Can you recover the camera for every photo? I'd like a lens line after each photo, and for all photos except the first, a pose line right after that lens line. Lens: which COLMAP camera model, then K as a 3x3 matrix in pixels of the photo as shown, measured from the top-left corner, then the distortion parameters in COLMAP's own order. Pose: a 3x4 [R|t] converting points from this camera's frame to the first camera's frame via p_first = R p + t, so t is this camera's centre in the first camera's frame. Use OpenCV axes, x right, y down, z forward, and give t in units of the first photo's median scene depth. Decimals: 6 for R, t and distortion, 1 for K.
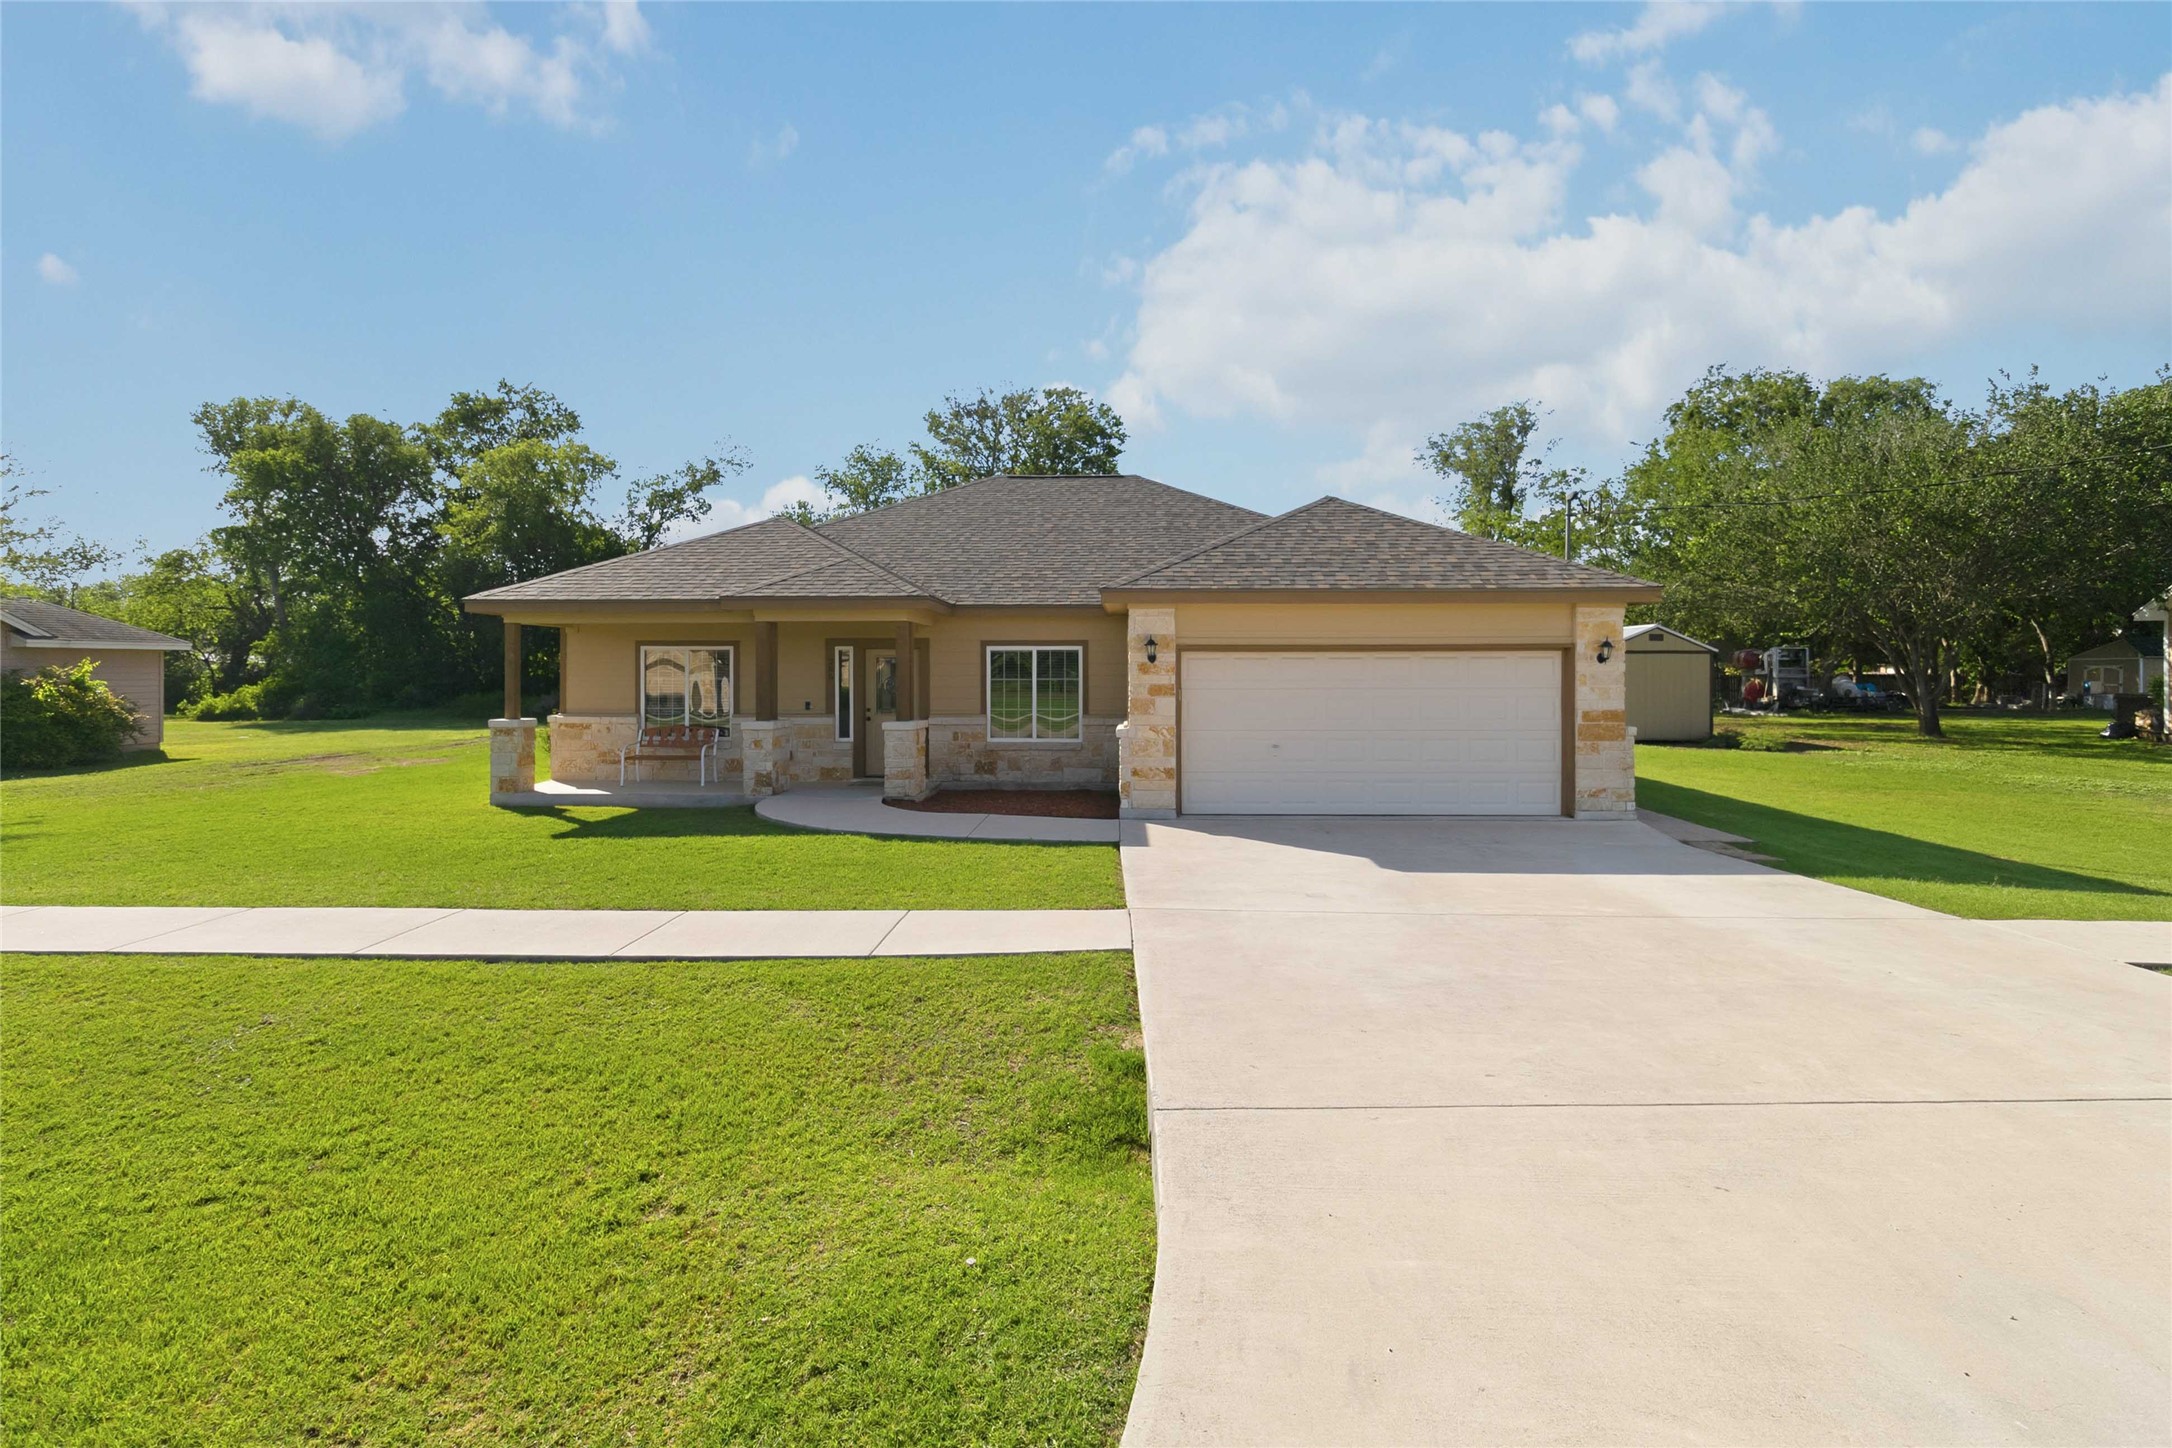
lens RADIAL K [[1015.7, 0, 1099.3], [0, 1015.7, 706.8], [0, 0, 1]] dist [-0.001137, 0.003388]
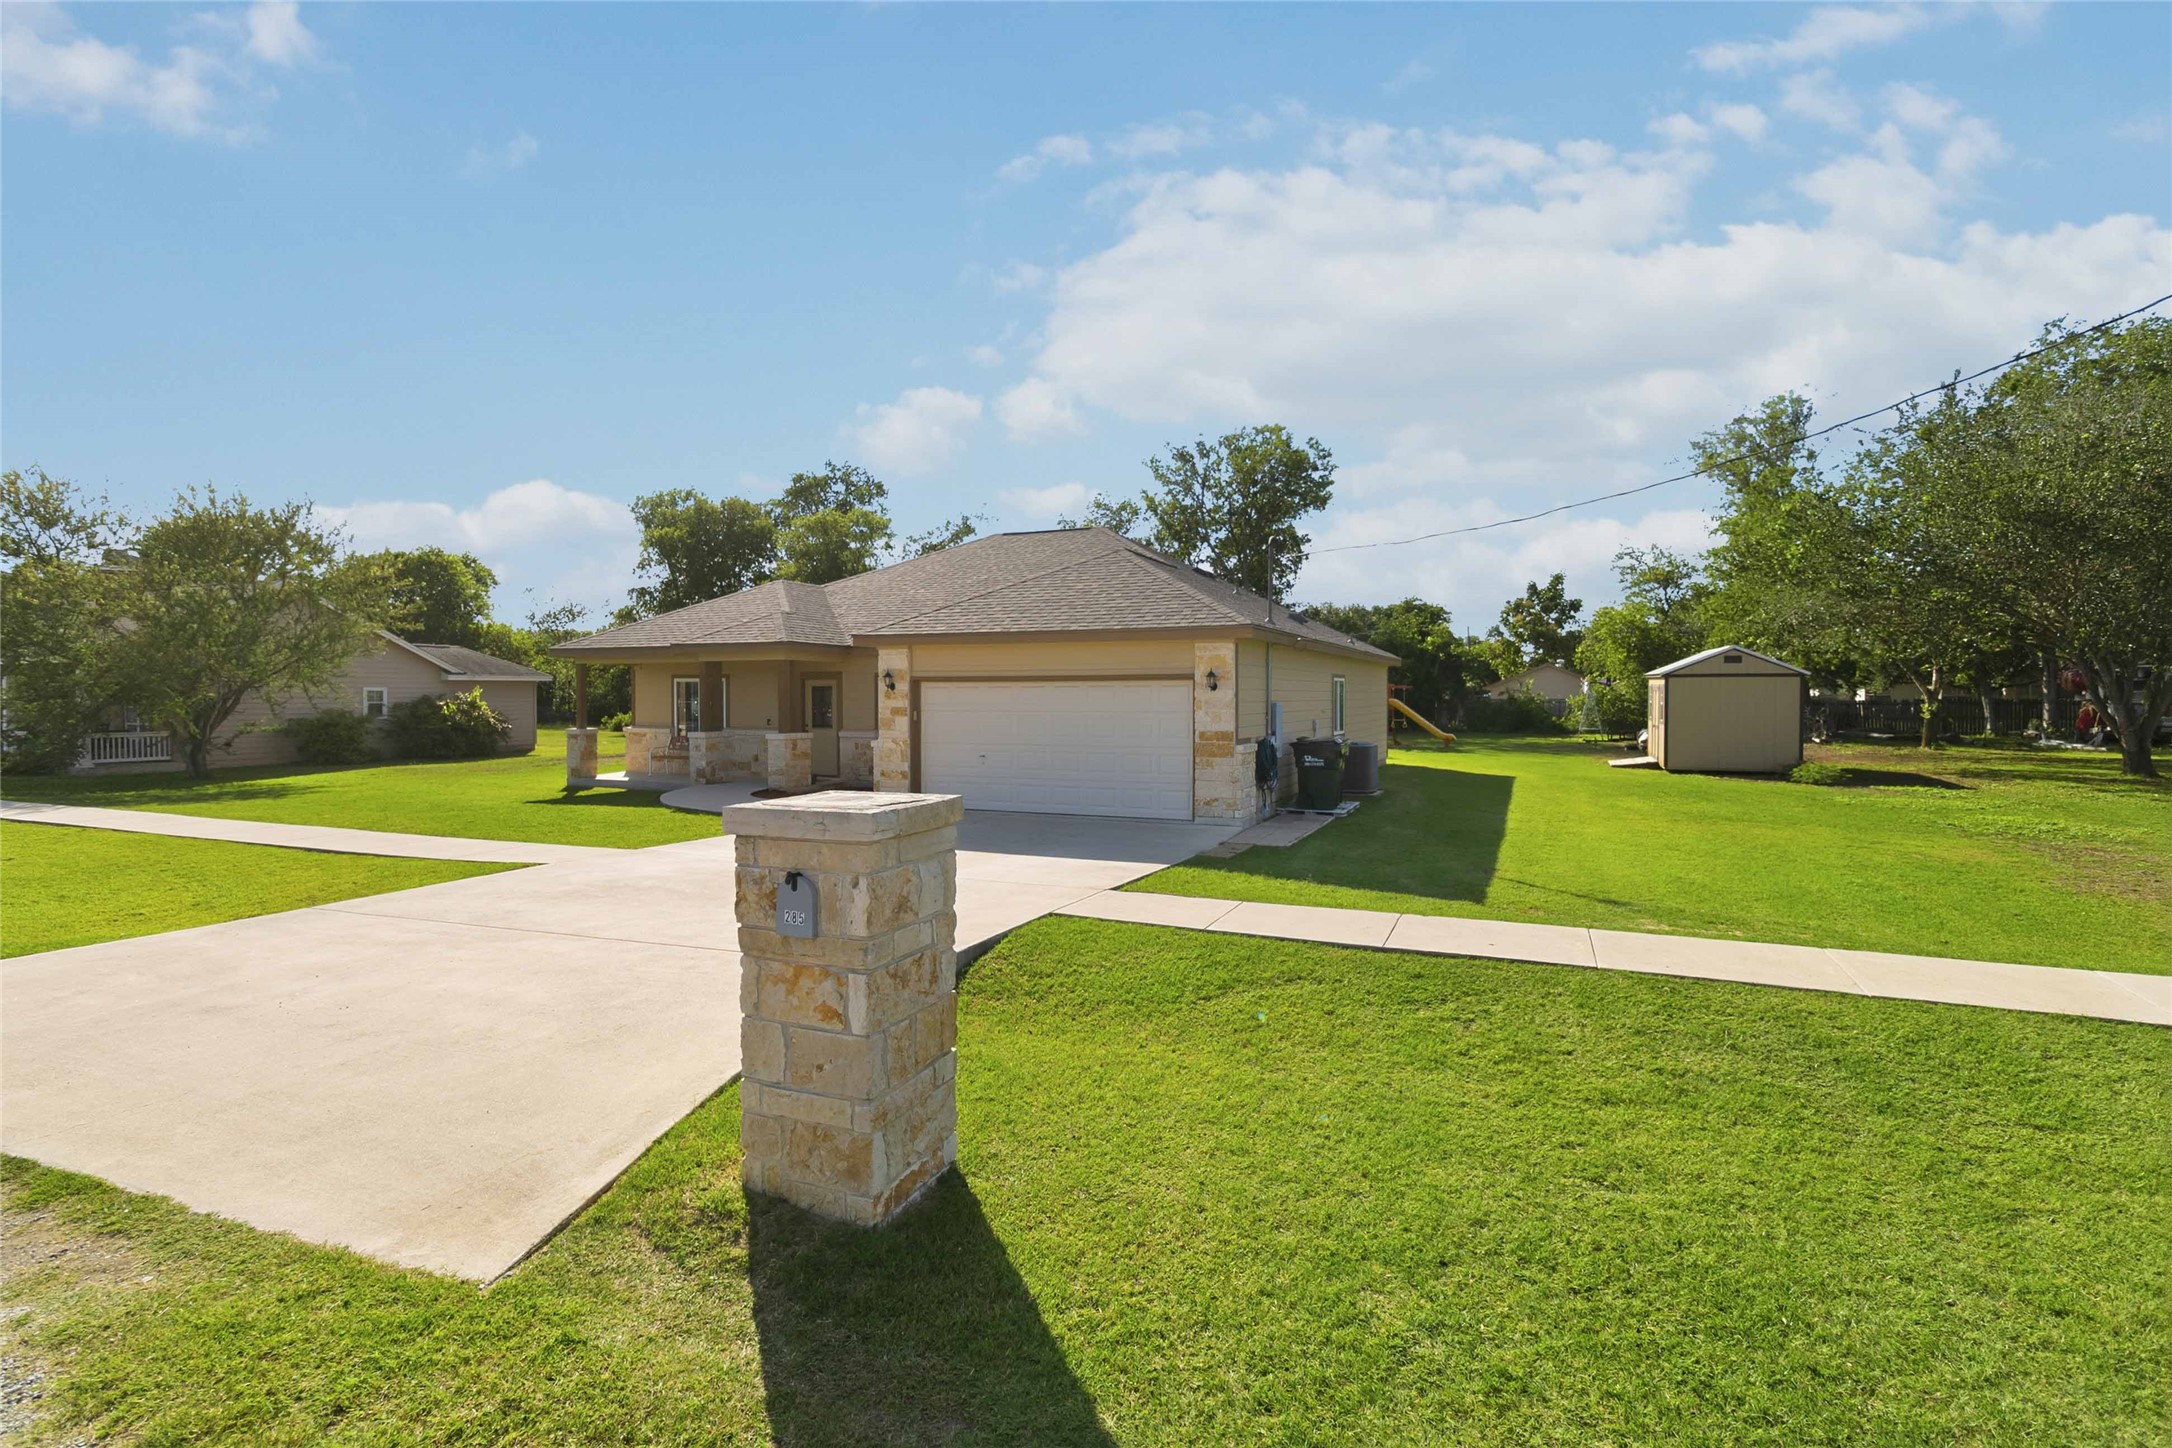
lens RADIAL K [[1015.7, 0, 1104.7], [0, 1015.7, 705.5], [0, 0, 1]] dist [-0.001137, 0.003388]
pose [[0.932916, 0.004105, -0.360069, 0.280479], [-0.012669, 0.999690, -0.021428, 0.000267], [0.359870, 0.024553, 0.932679, -0.047180]]
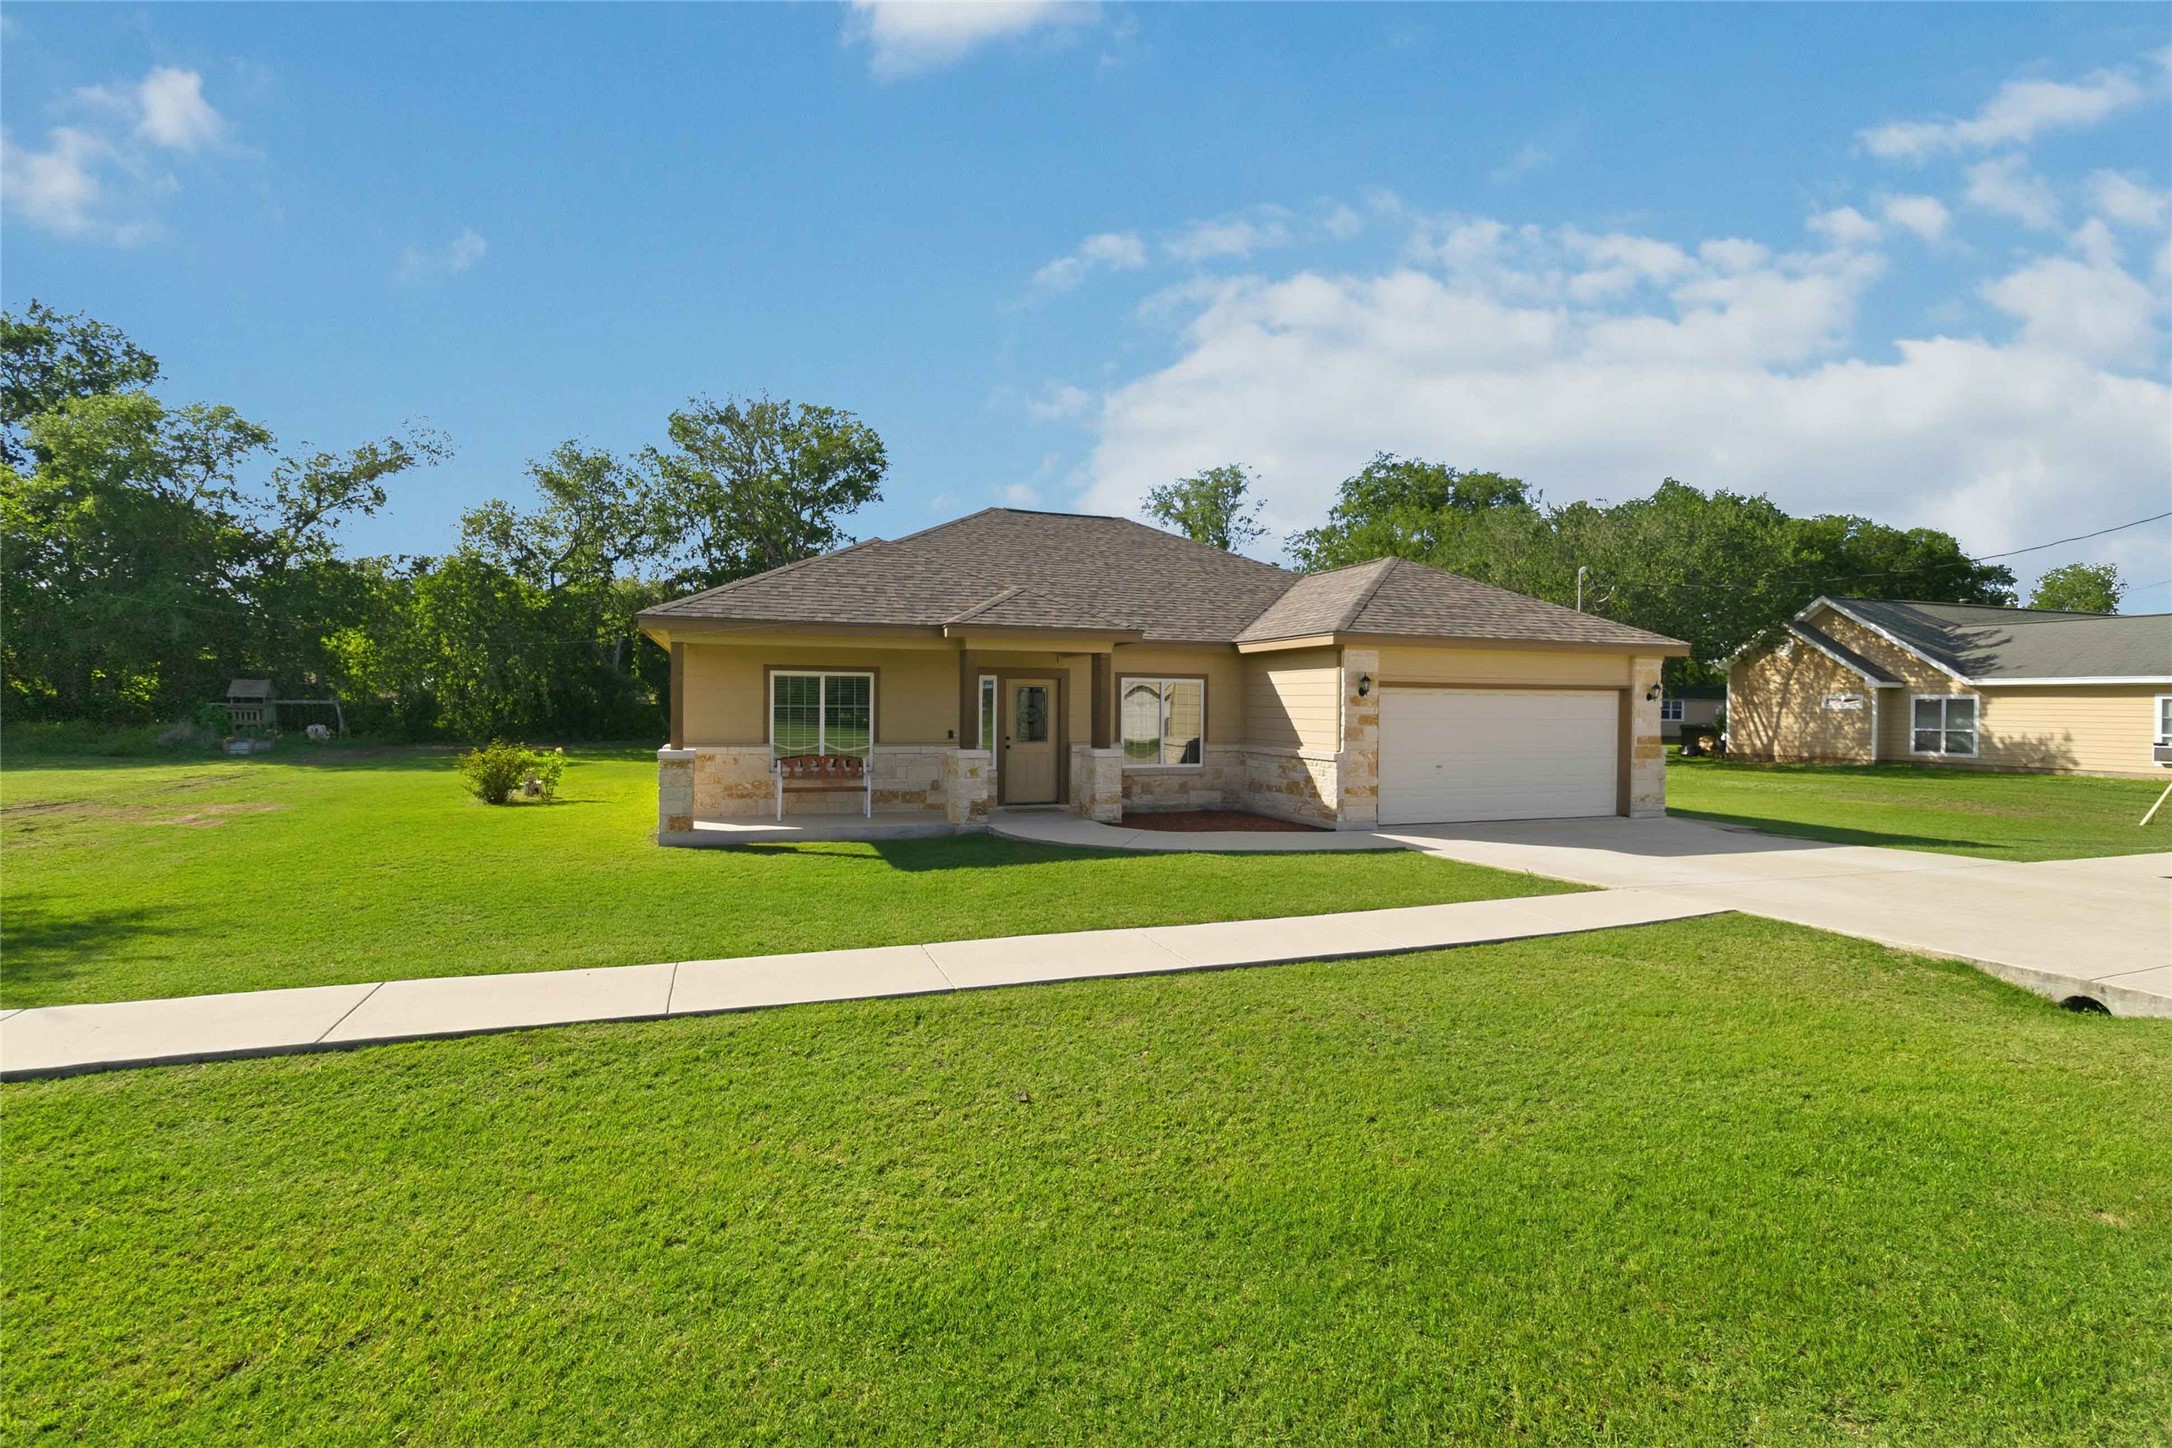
lens RADIAL K [[1015.7, 0, 1103.2], [0, 1015.7, 738.2], [0, 0, 1]] dist [-0.001137, 0.003388]
pose [[0.926266, -0.003590, 0.376853, -0.236982], [0.002932, 0.999993, 0.002322, 0.000391], [-0.376858, -0.001046, 0.926270, 0.011181]]
